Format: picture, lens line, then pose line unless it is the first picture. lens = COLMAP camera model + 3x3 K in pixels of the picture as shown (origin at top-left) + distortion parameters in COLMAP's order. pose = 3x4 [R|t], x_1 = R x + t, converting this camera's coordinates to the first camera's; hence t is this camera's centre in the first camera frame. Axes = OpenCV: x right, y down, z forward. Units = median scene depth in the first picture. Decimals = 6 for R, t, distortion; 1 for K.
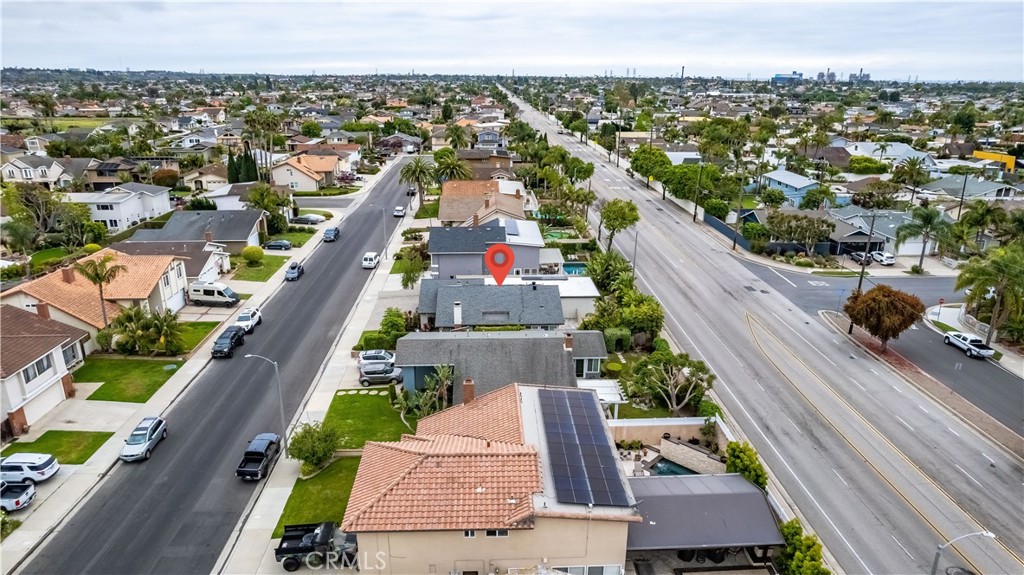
lens RADIAL K [[651.2, 0, 512.0], [0, 651.2, 287.5], [0, 0, 1]] dist [0.001752, 0.000885]
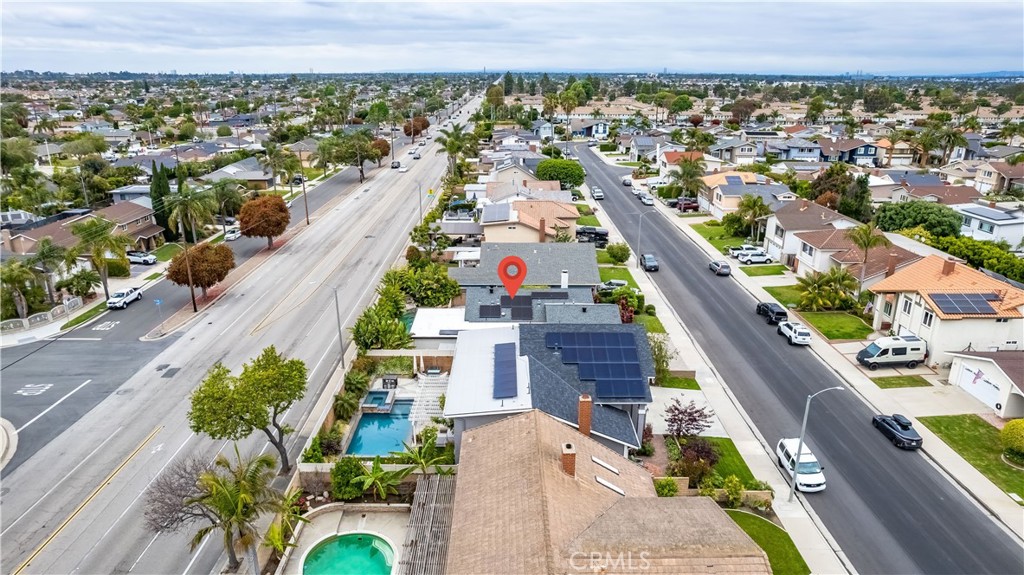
lens RADIAL K [[651.2, 0, 512.0], [0, 651.2, 287.5], [0, 0, 1]] dist [0.001752, 0.000885]
pose [[-0.999327, -0.019523, 0.031049, -0.023267], [0.003038, 0.799591, 0.600537, -0.538832], [-0.036551, 0.600228, -0.798994, 1.635426]]
